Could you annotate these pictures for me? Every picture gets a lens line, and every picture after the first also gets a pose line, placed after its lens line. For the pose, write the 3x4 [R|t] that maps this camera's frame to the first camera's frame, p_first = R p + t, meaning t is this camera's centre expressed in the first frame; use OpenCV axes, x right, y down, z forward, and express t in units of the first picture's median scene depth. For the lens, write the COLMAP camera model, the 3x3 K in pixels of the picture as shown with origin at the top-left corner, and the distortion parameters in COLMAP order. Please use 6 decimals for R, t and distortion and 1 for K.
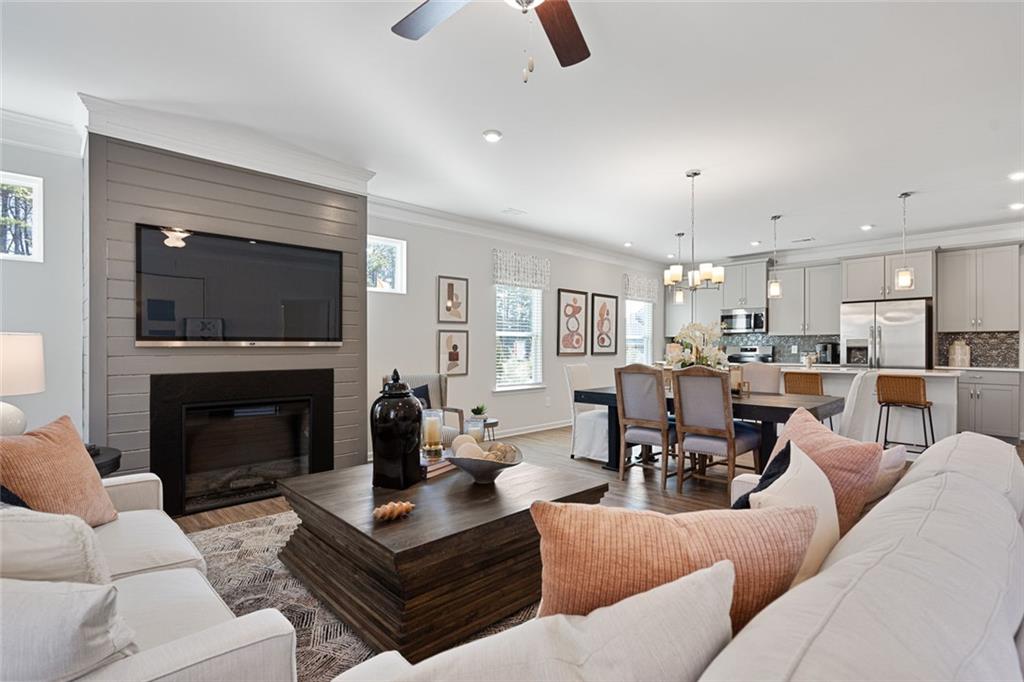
lens RADIAL K [[481.2, 0, 515.3], [0, 481.2, 346.3], [0, 0, 1]] dist [0.012633, -0.000337]
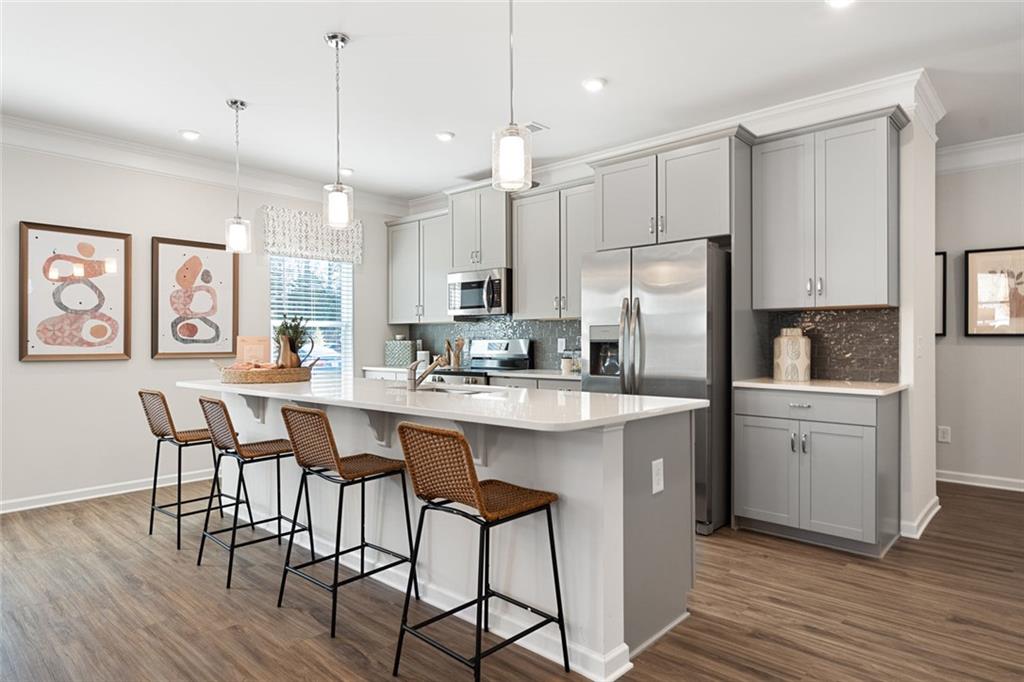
lens RADIAL K [[590.3, 0, 503.7], [0, 590.3, 347.1], [0, 0, 1]] dist [-0.003758, -0.000324]
pose [[0.999085, -0.003277, 0.042639, 0.523508], [0.002824, 0.999939, 0.010671, 0.000814], [-0.042671, -0.010540, 0.999034, 0.370606]]
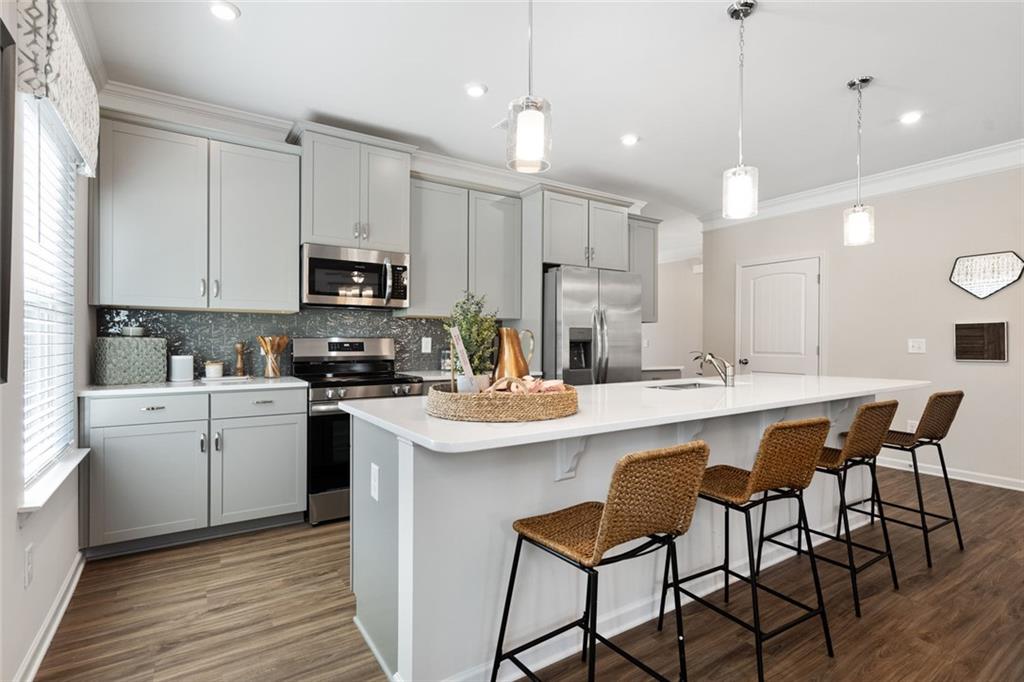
lens RADIAL K [[503.1, 0, 511.0], [0, 503.1, 339.6], [0, 0, 1]] dist [0.007039, 0.000818]
pose [[0.199377, 0.004911, 0.979911, 0.075693], [-0.001122, 0.999988, -0.004783, 0.003088], [-0.979922, -0.000146, 0.199380, 0.869401]]
